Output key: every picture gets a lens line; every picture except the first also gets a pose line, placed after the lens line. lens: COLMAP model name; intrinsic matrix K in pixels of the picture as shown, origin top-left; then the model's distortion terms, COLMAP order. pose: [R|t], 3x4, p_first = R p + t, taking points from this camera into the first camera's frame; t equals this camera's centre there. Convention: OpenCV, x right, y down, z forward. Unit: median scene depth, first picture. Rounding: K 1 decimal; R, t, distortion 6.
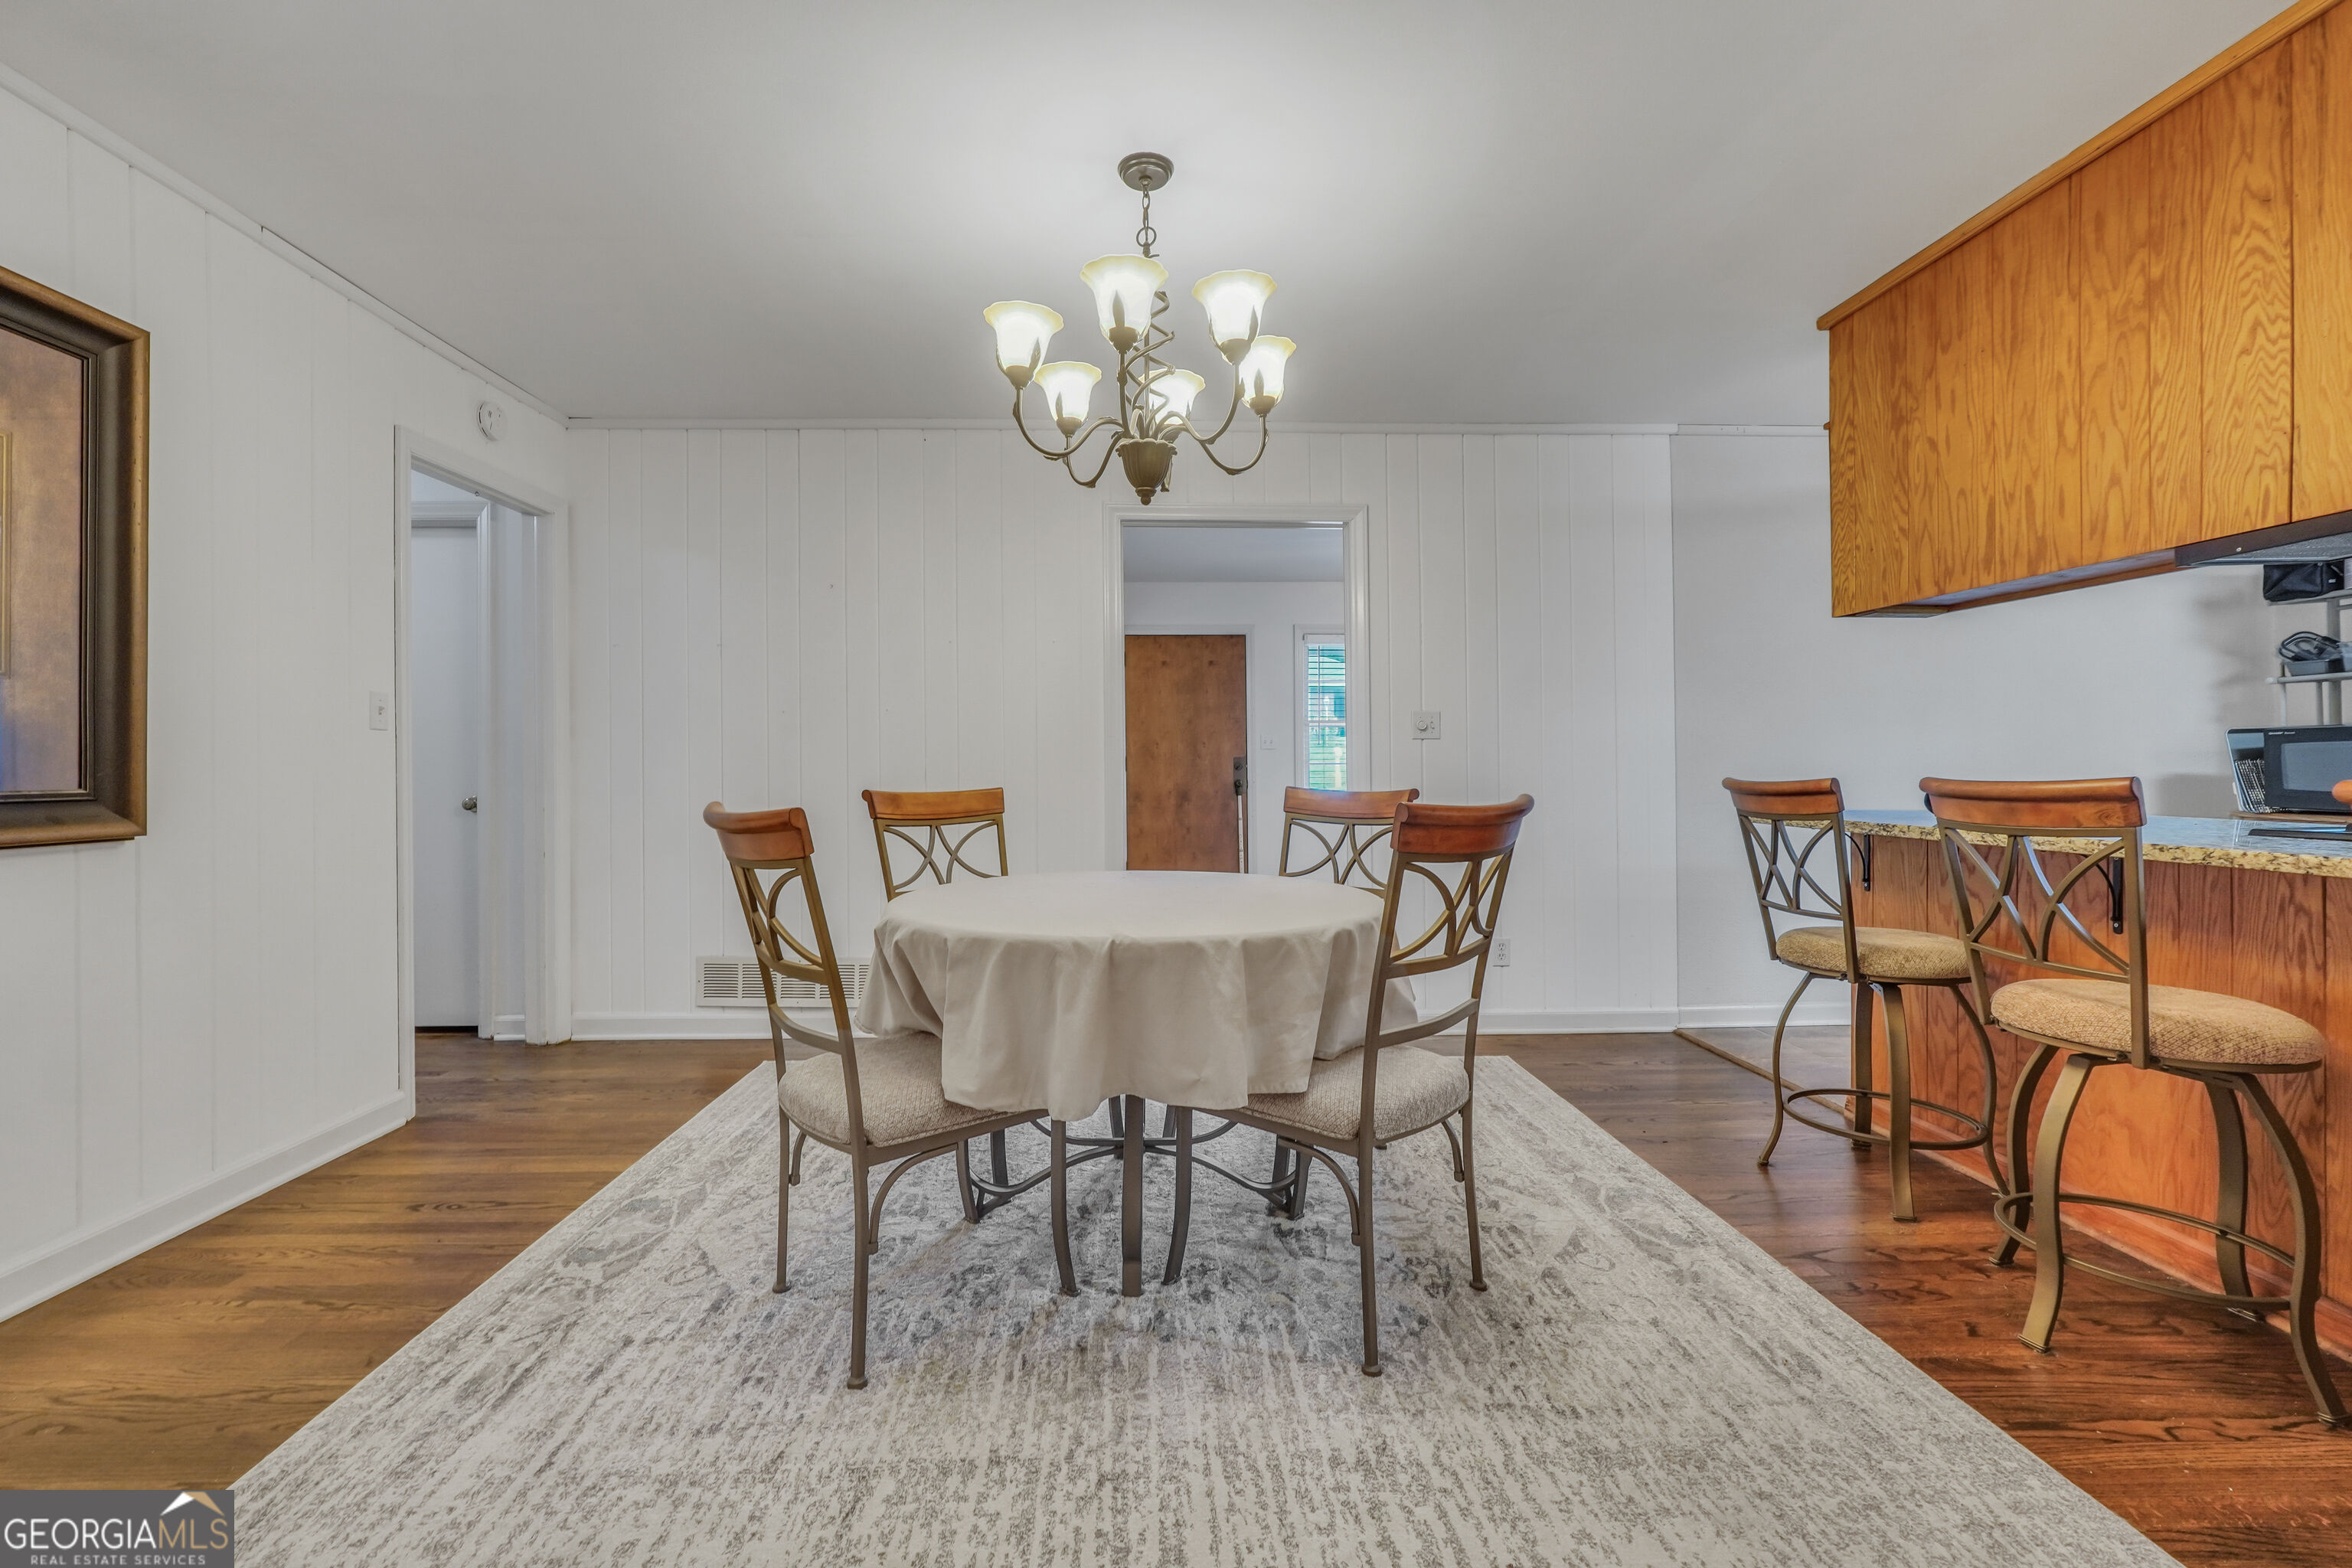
lens RADIAL K [[1014.9, 0, 1174.6], [0, 1014.9, 767.1], [0, 0, 1]] dist [-0.001586, -0.000031]
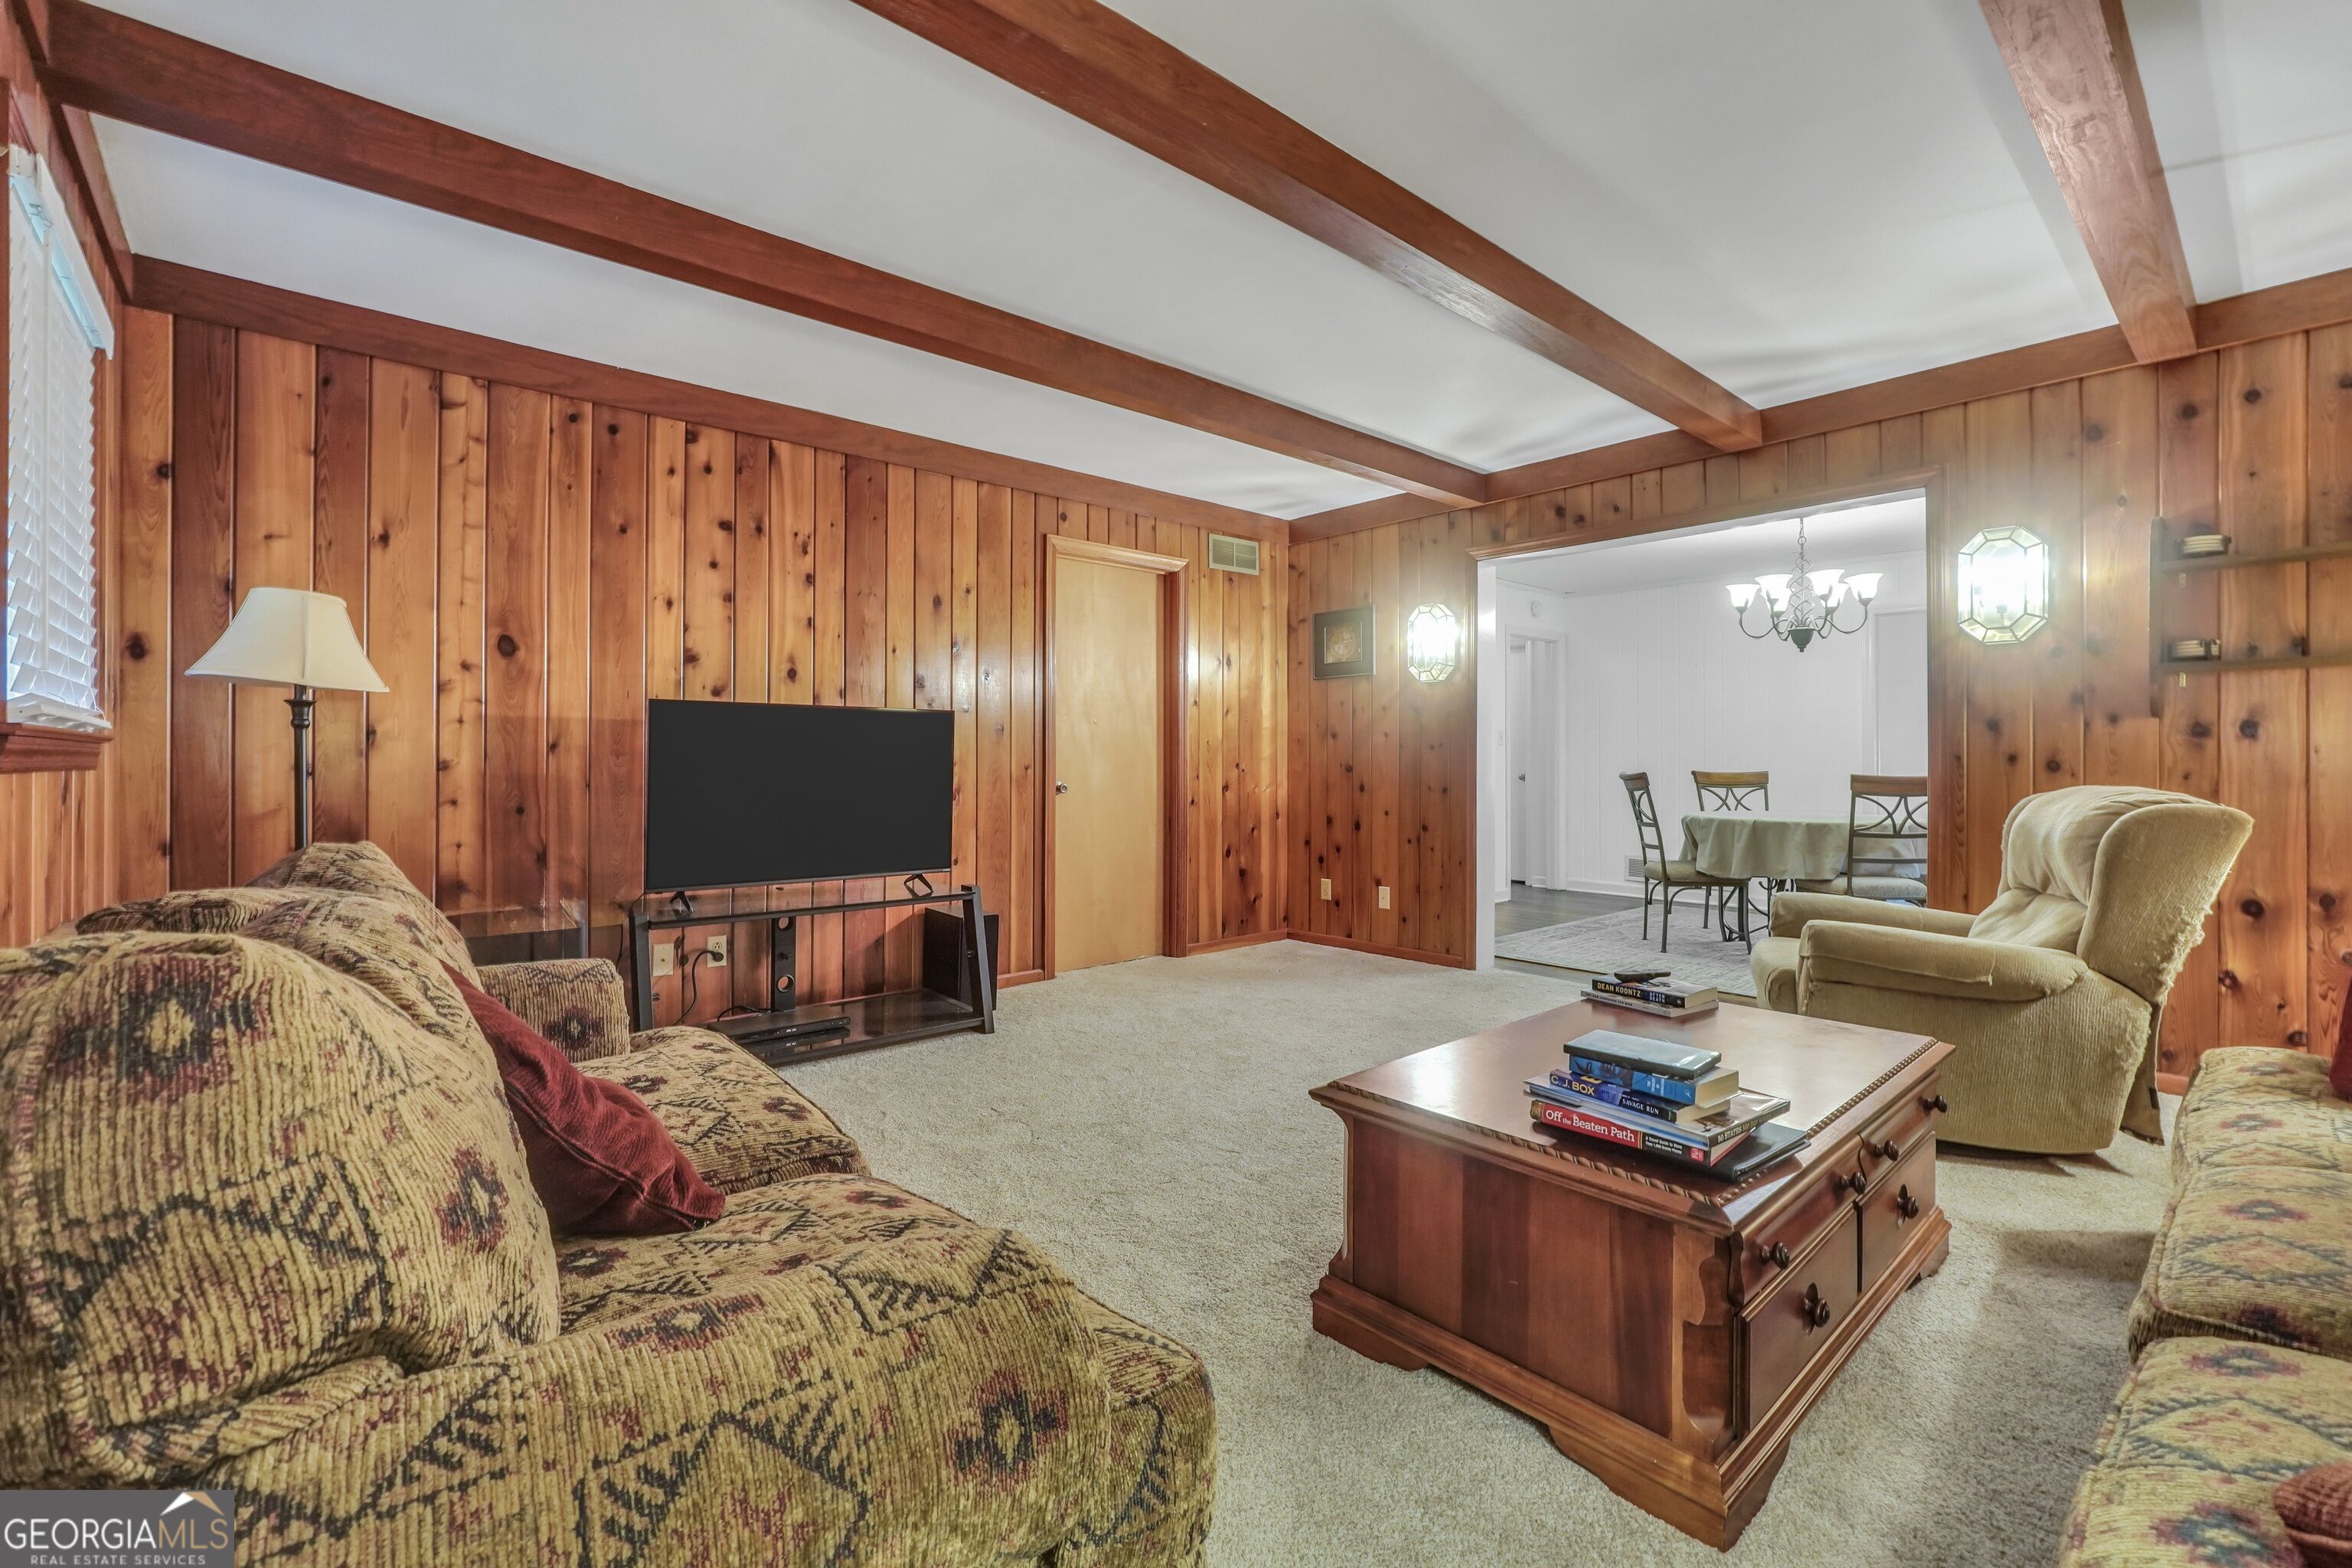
lens RADIAL K [[1014.9, 0, 1180.5], [0, 1014.9, 766.2], [0, 0, 1]] dist [-0.001586, -0.000031]
pose [[0.644977, 0.005789, -0.764180, 0.685466], [-0.002383, 0.999982, 0.005564, 0.002646], [0.764198, -0.001768, 0.644979, -1.334721]]
